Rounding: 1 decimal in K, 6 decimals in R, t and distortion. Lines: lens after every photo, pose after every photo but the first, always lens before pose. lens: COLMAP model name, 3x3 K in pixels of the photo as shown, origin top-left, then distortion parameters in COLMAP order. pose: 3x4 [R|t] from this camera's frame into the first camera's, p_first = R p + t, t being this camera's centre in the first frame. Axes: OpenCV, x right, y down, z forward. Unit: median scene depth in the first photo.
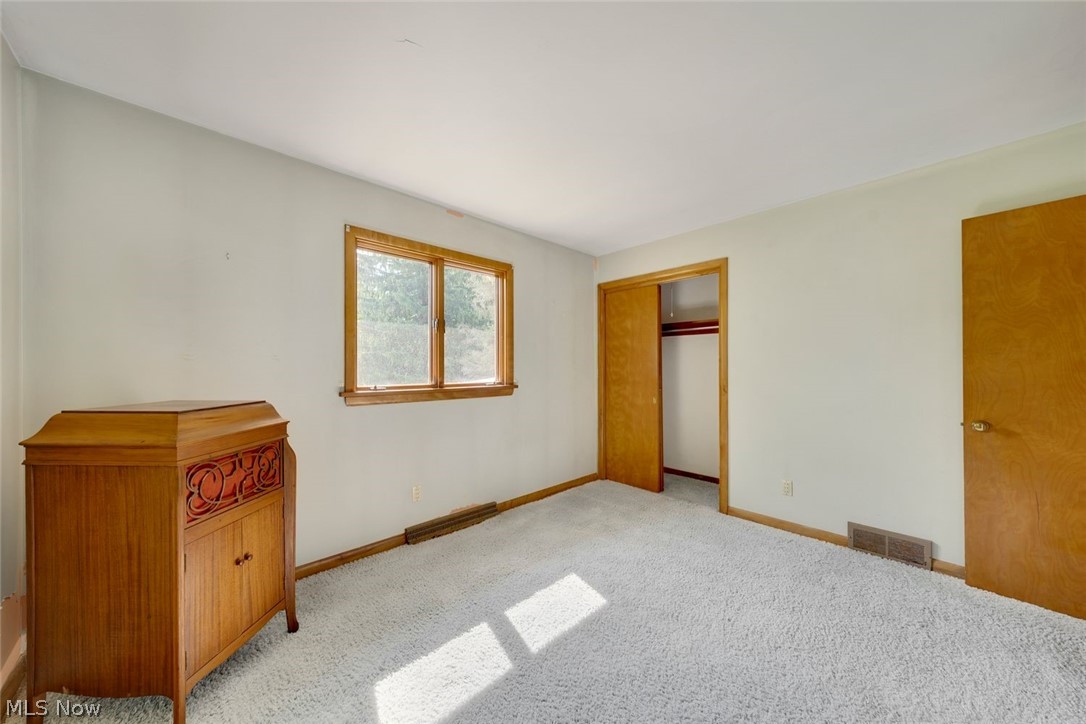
lens RADIAL K [[380.9, 0, 541.1], [0, 380.9, 369.5], [0, 0, 1]] dist [-0.000815, -0.000162]
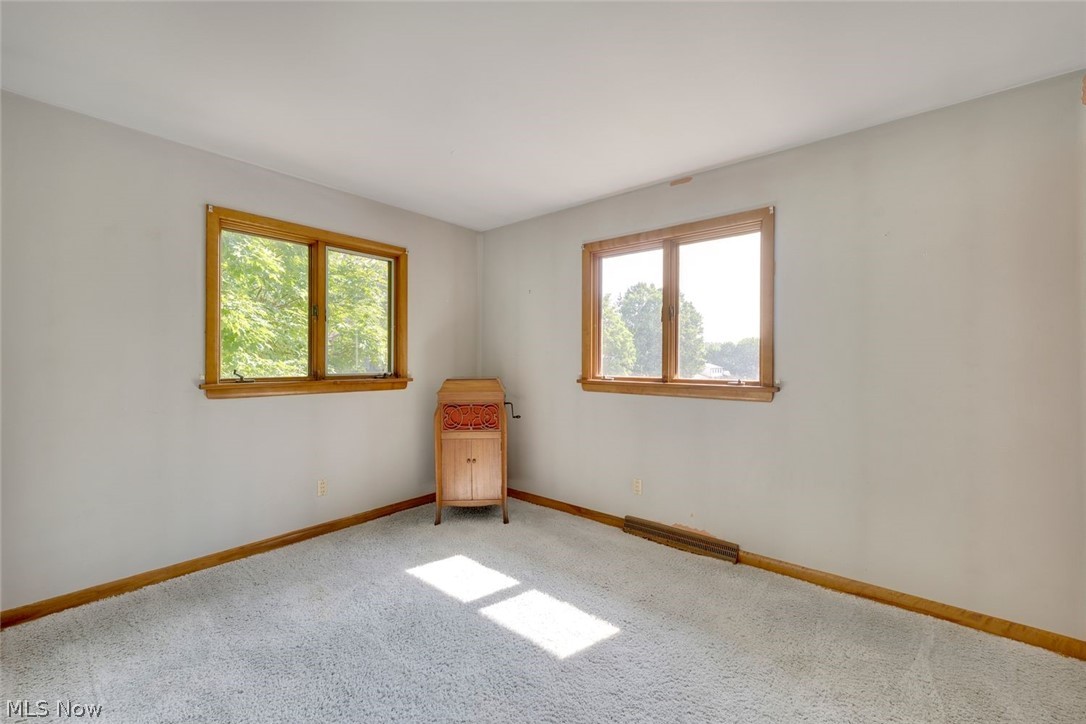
lens RADIAL K [[450.1, 0, 538.6], [0, 450.1, 364.3], [0, 0, 1]] dist [-0.000550, -0.000165]
pose [[0.077668, 0.014027, -0.996881, 0.804365], [-0.005772, 0.999891, 0.013620, -0.008646], [0.996963, 0.004697, 0.077741, 0.633658]]
